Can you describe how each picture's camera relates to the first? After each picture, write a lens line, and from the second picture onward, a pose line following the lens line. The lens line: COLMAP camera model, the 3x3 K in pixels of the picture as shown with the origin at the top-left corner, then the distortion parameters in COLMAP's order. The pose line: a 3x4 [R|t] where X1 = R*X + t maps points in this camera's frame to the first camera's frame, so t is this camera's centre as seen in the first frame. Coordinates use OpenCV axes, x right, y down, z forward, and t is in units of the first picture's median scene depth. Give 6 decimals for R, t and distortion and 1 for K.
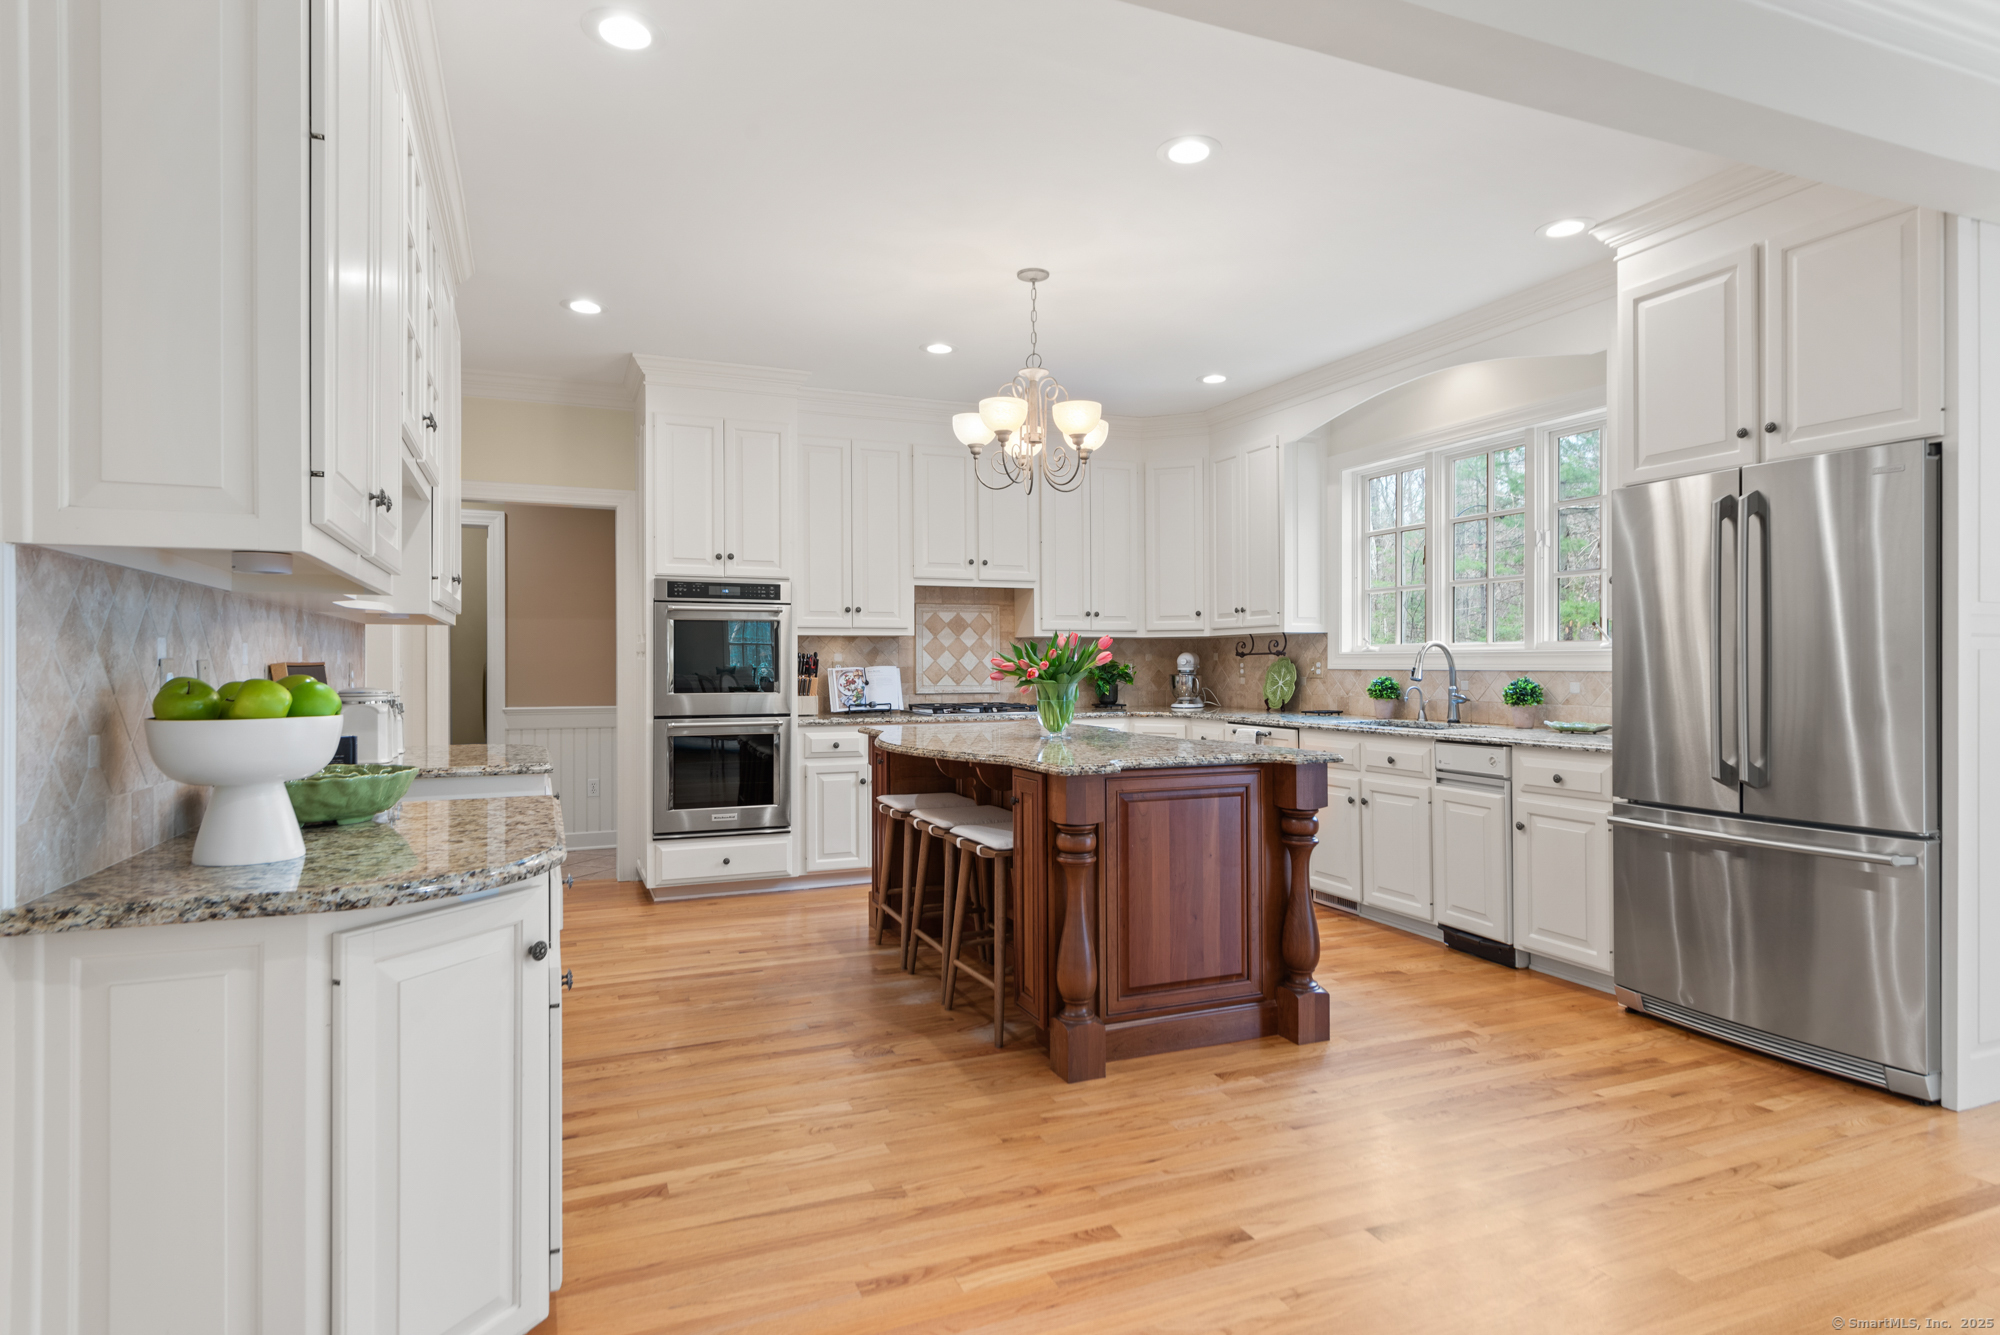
lens RADIAL K [[1088.0, 0, 1000.0], [0, 1088.0, 667.5], [0, 0, 1]] dist [0.008742, 0.000171]
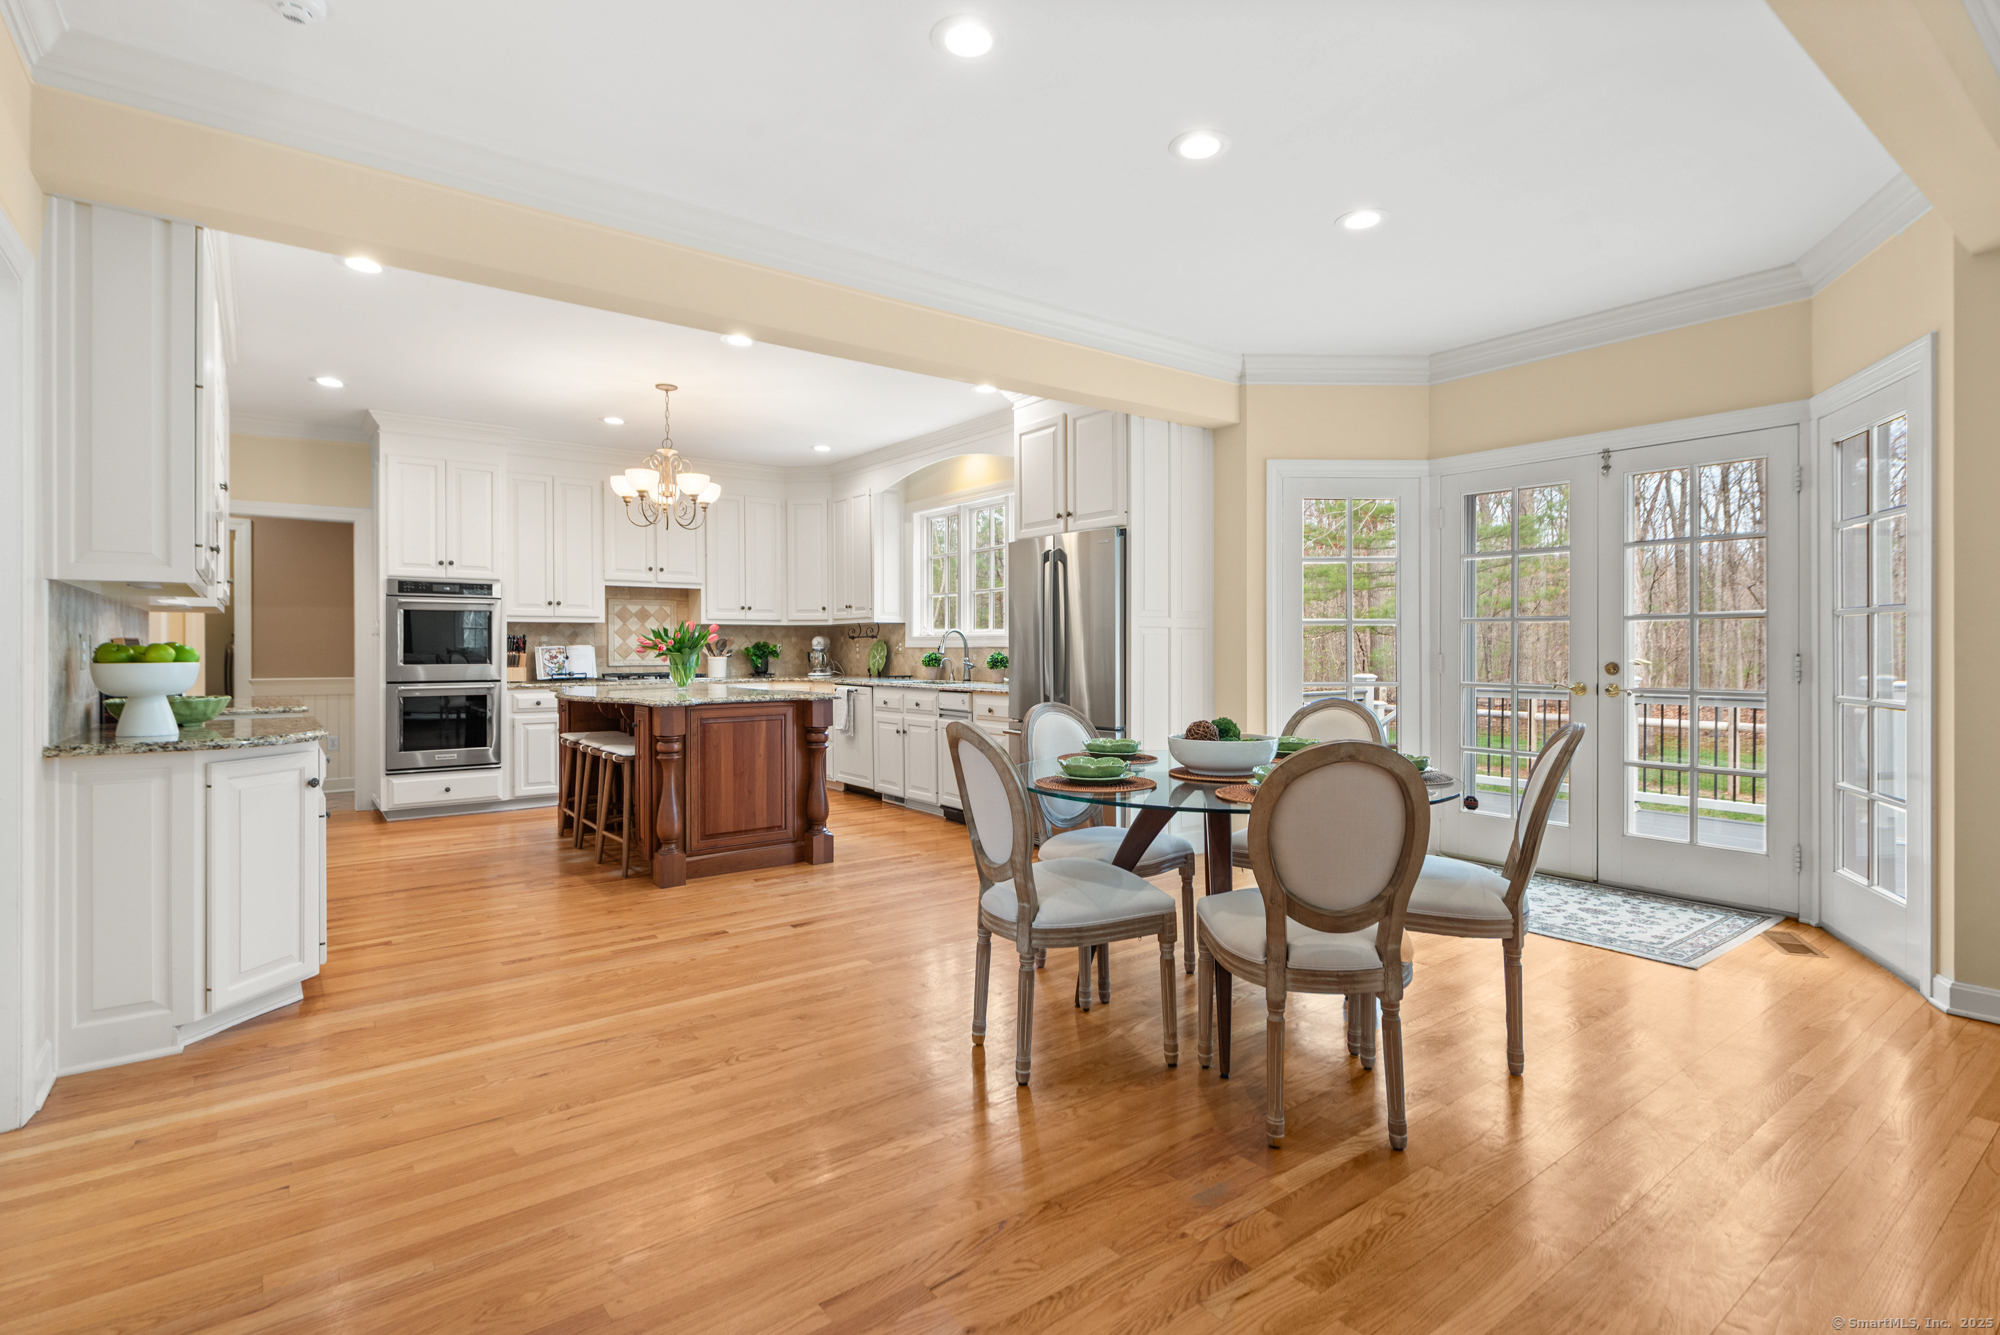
lens RADIAL K [[968.0, 0, 1010.1], [0, 968.0, 650.9], [0, 0, 1]] dist [-0.001063, -0.000935]
pose [[0.966451, -0.000447, 0.256851, 0.109992], [0.000642, 1.000000, -0.000674, 0.007770], [-0.256850, 0.000816, 0.966451, -0.323992]]
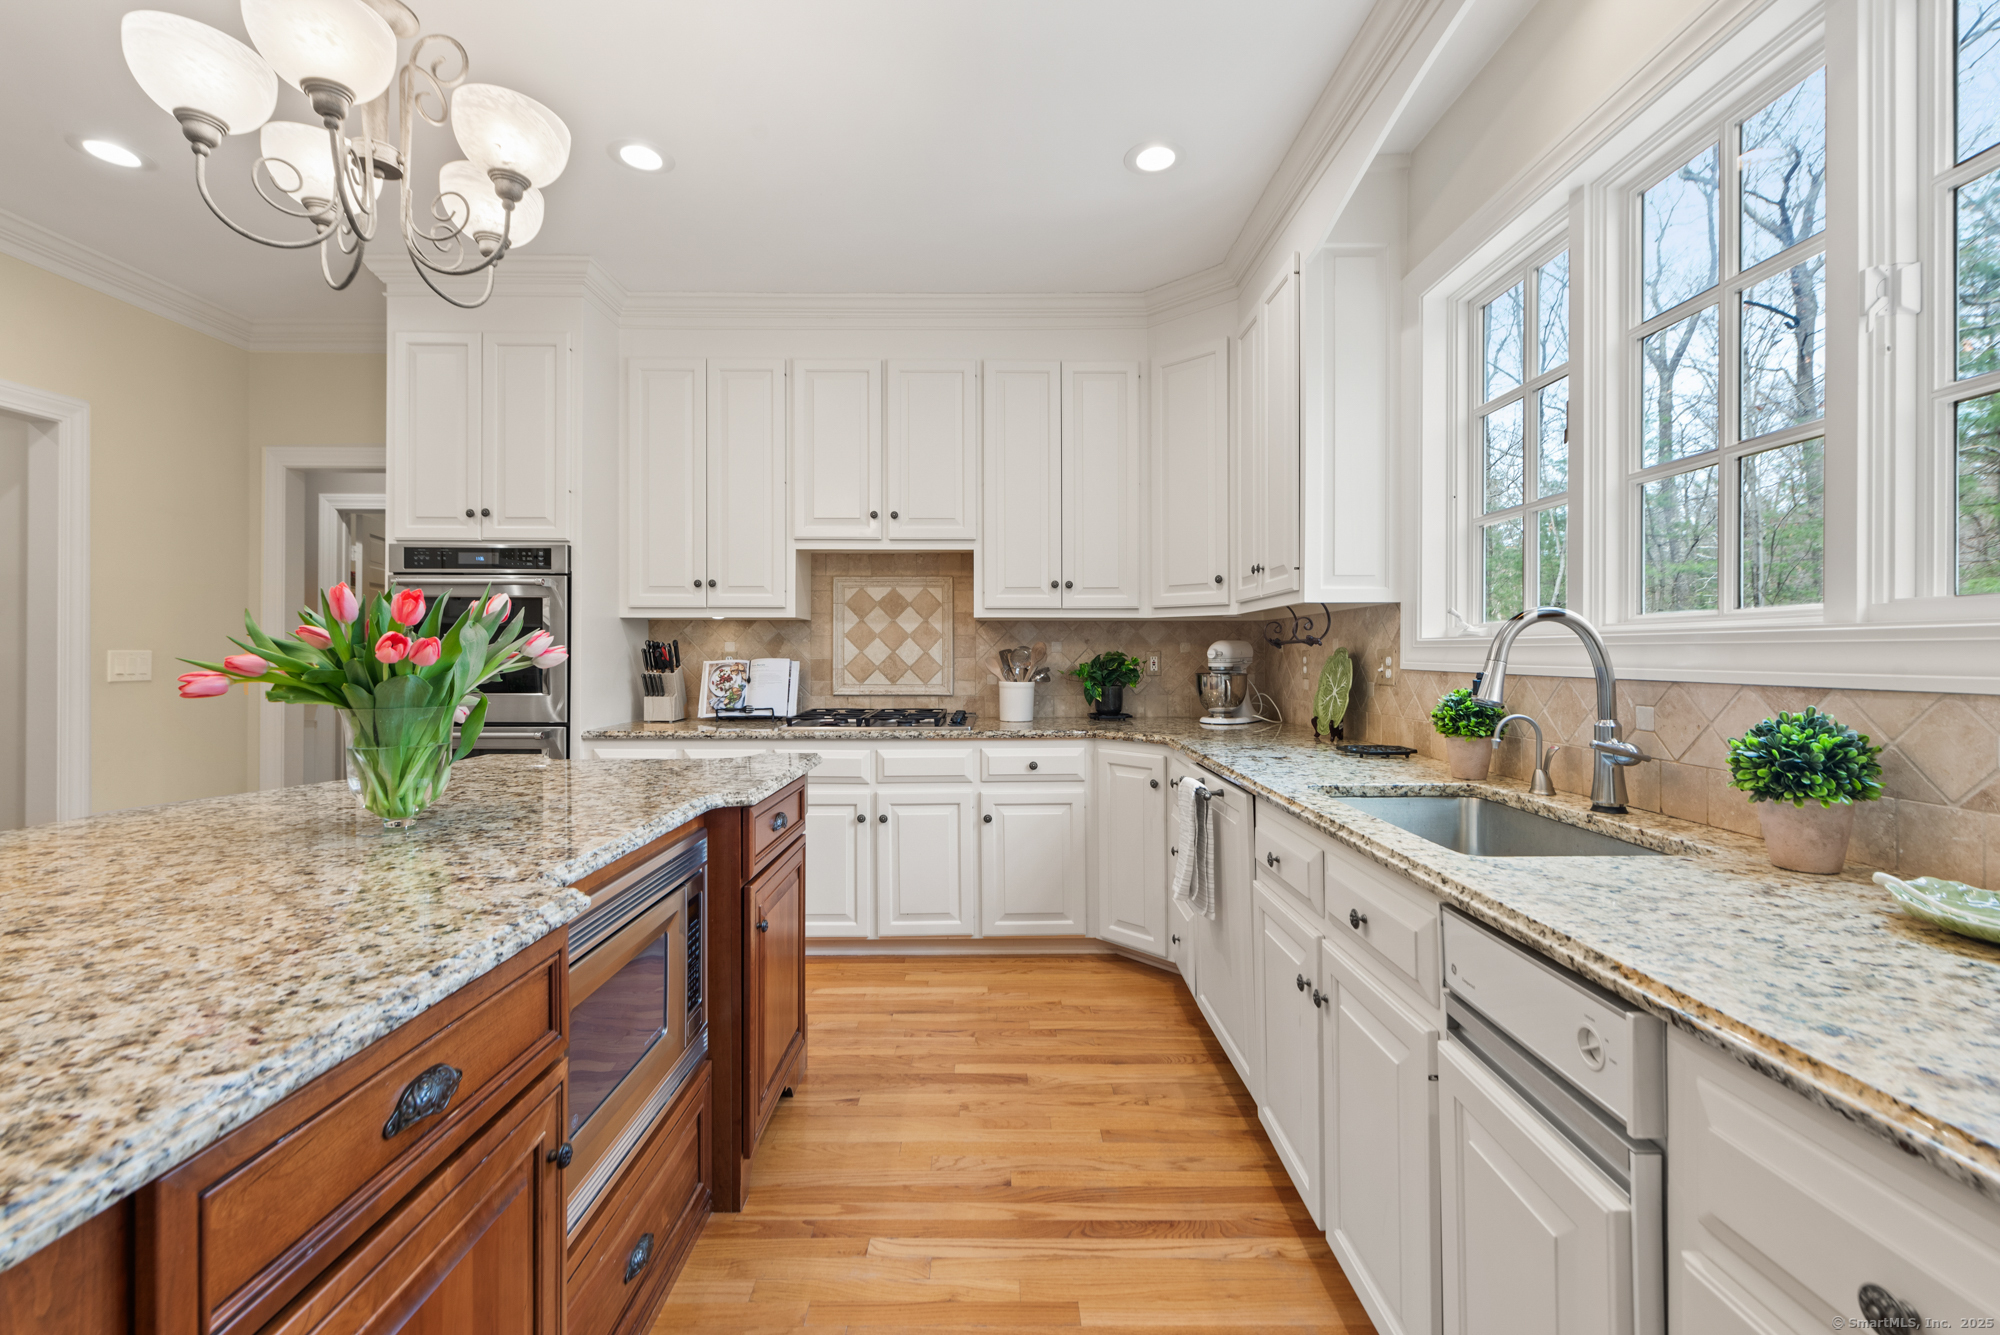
lens RADIAL K [[858.6, 0, 1001.4], [0, 858.6, 652.6], [0, 0, 1]] dist [-0.000473, -0.000307]
pose [[0.925782, 0.003564, -0.378040, 0.300759], [-0.005111, 0.999982, -0.003089, -0.004890], [0.378022, 0.004792, 0.925784, 0.570205]]
